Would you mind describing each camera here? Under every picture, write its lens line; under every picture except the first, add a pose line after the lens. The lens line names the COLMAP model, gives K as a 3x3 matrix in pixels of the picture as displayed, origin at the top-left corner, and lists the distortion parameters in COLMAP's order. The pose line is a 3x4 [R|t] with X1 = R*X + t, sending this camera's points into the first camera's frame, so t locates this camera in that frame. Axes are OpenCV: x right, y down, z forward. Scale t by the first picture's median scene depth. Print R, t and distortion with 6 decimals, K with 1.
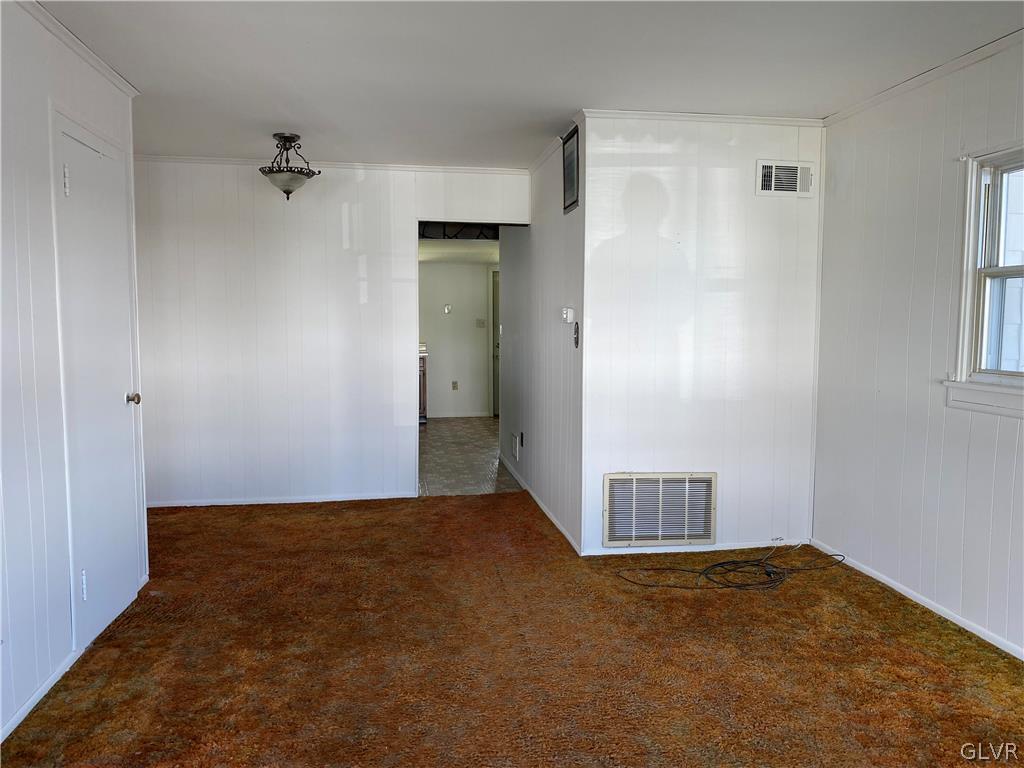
lens RADIAL K [[793.6, 0, 514.4], [0, 793.6, 380.5], [0, 0, 1]] dist [0.082524, -0.110321]
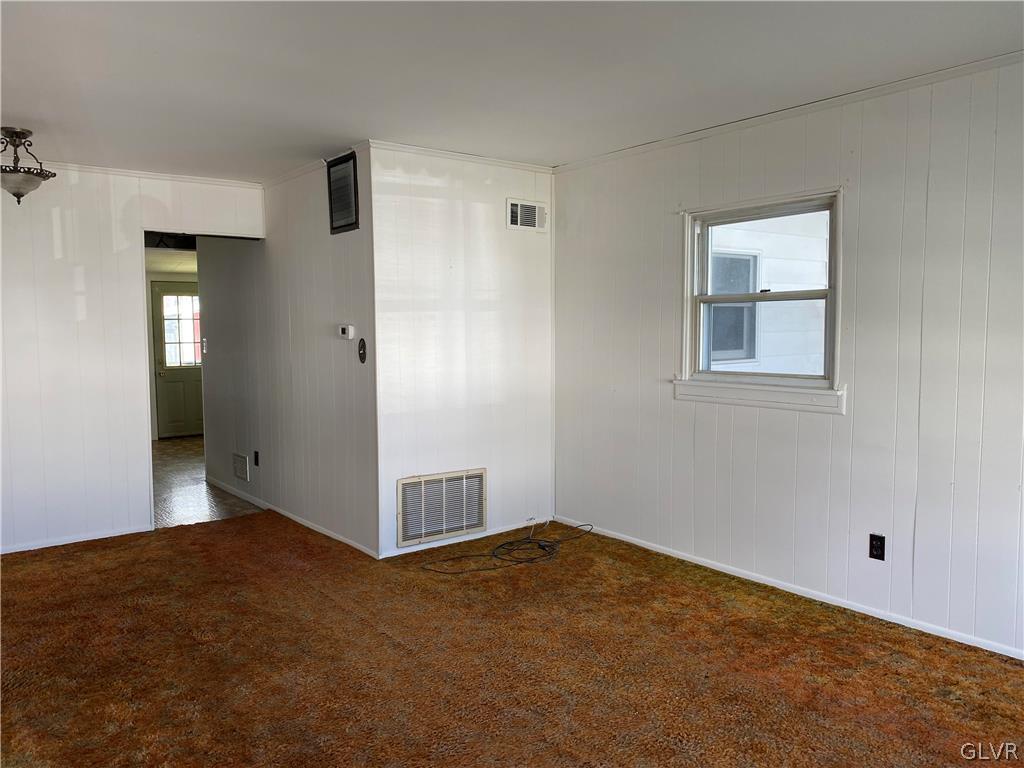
lens RADIAL K [[786.9, 0, 513.0], [0, 786.9, 385.7], [0, 0, 1]] dist [0.085010, -0.095631]
pose [[0.883242, -0.044918, 0.466762, -0.241883], [0.047060, 0.998867, 0.007073, -0.009452], [-0.466551, 0.015719, 0.884355, -0.020557]]
